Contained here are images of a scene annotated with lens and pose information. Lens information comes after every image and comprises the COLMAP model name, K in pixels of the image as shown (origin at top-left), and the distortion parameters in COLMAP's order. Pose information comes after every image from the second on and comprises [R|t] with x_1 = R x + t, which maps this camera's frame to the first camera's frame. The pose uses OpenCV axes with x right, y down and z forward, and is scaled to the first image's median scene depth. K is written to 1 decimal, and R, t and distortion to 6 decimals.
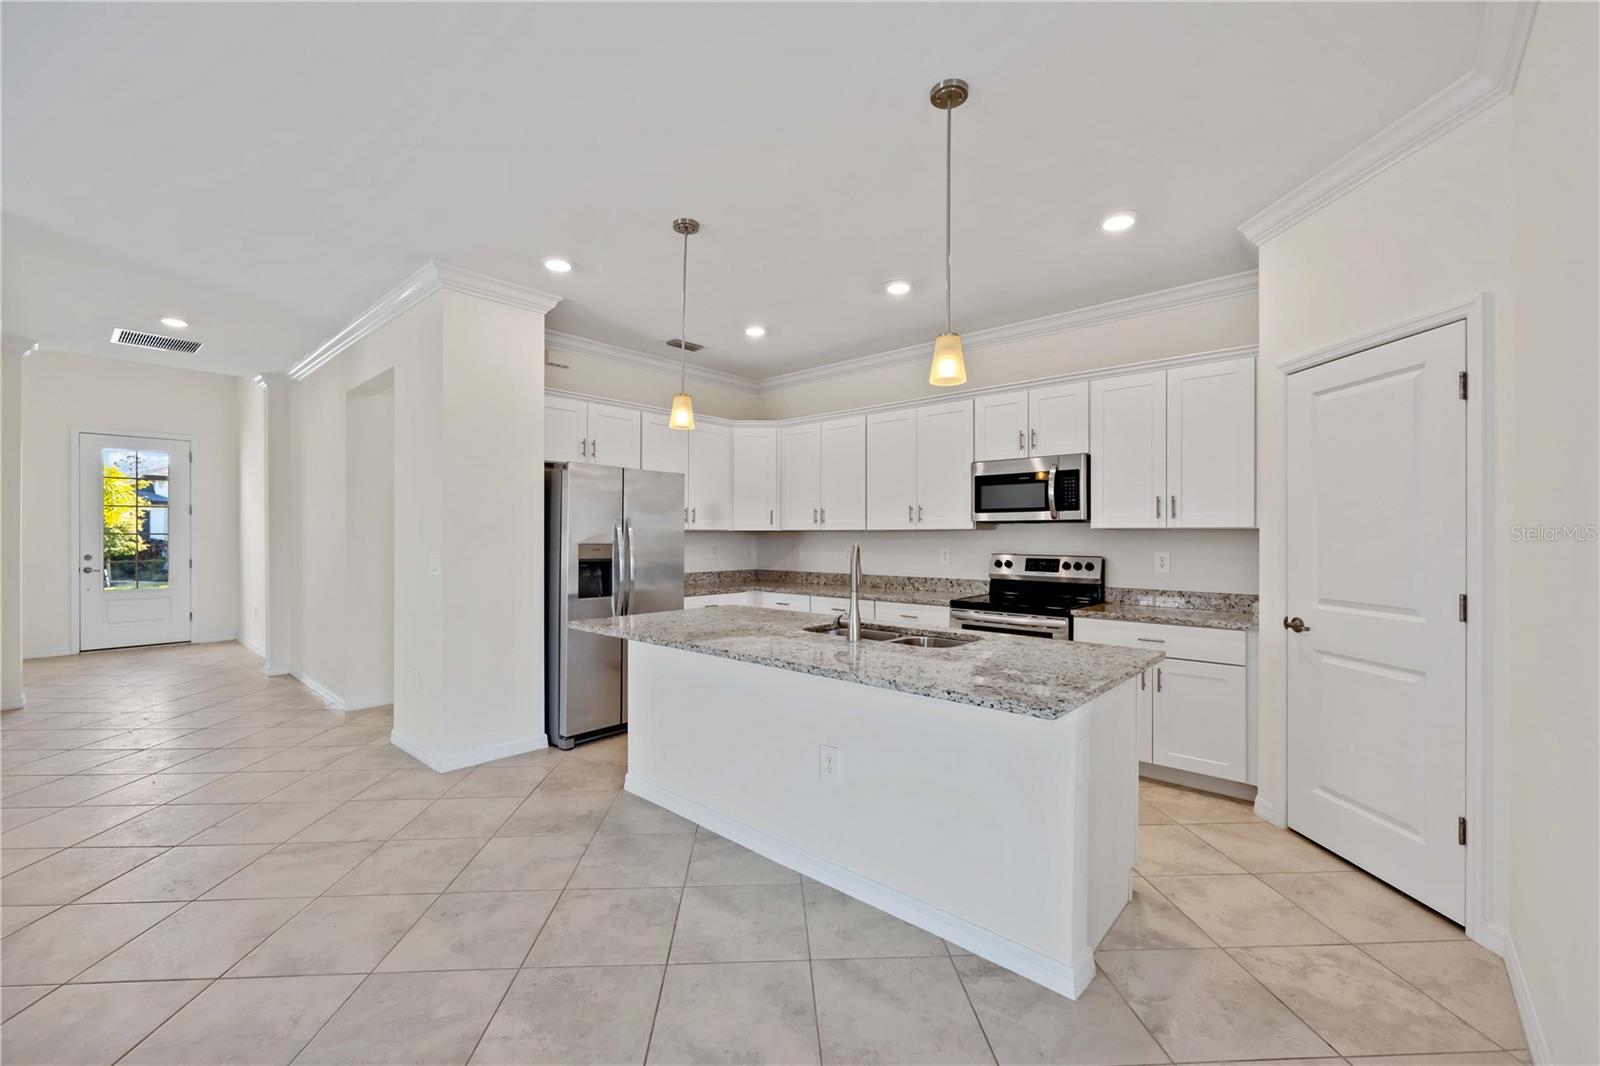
lens RADIAL K [[671.4, 0, 793.8], [0, 671.4, 530.6], [0, 0, 1]] dist [0.003288, -0.000013]
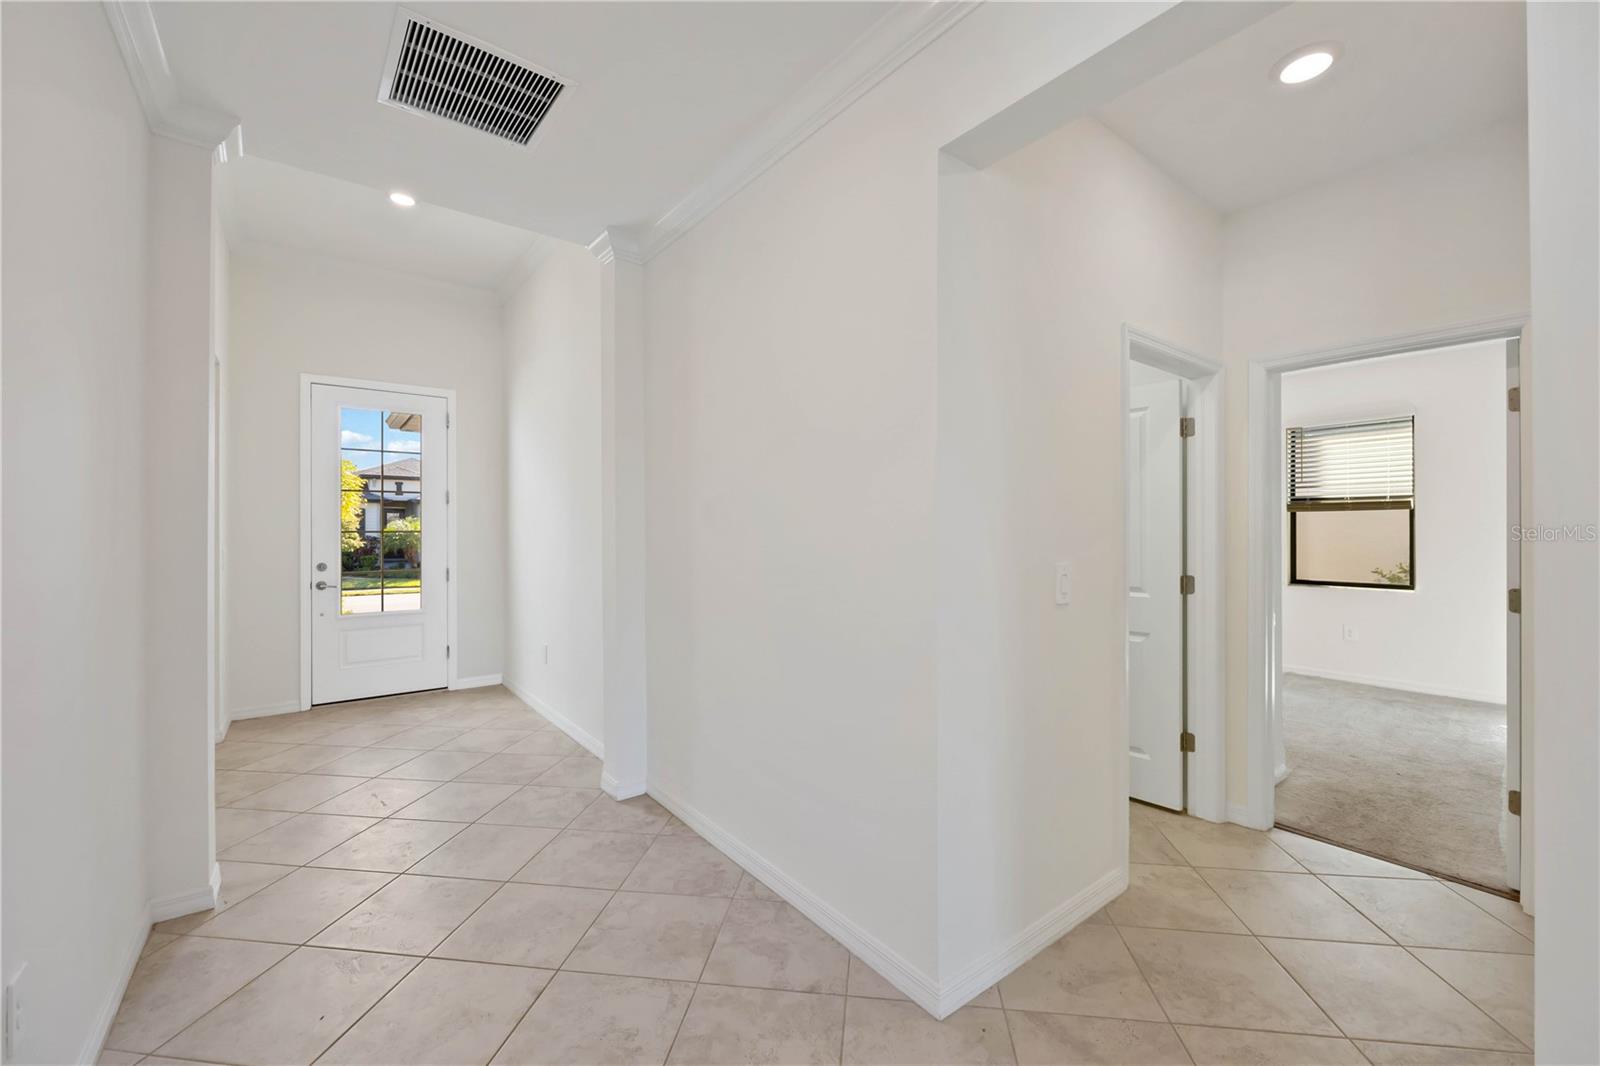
lens RADIAL K [[671.4, 0, 808.4], [0, 671.4, 531.4], [0, 0, 1]] dist [0.003288, -0.000013]
pose [[0.985025, 0.002669, -0.172392, -0.144071], [-0.002118, 0.999992, 0.003379, 0.000284], [0.172400, -0.002963, 0.985023, 0.134268]]
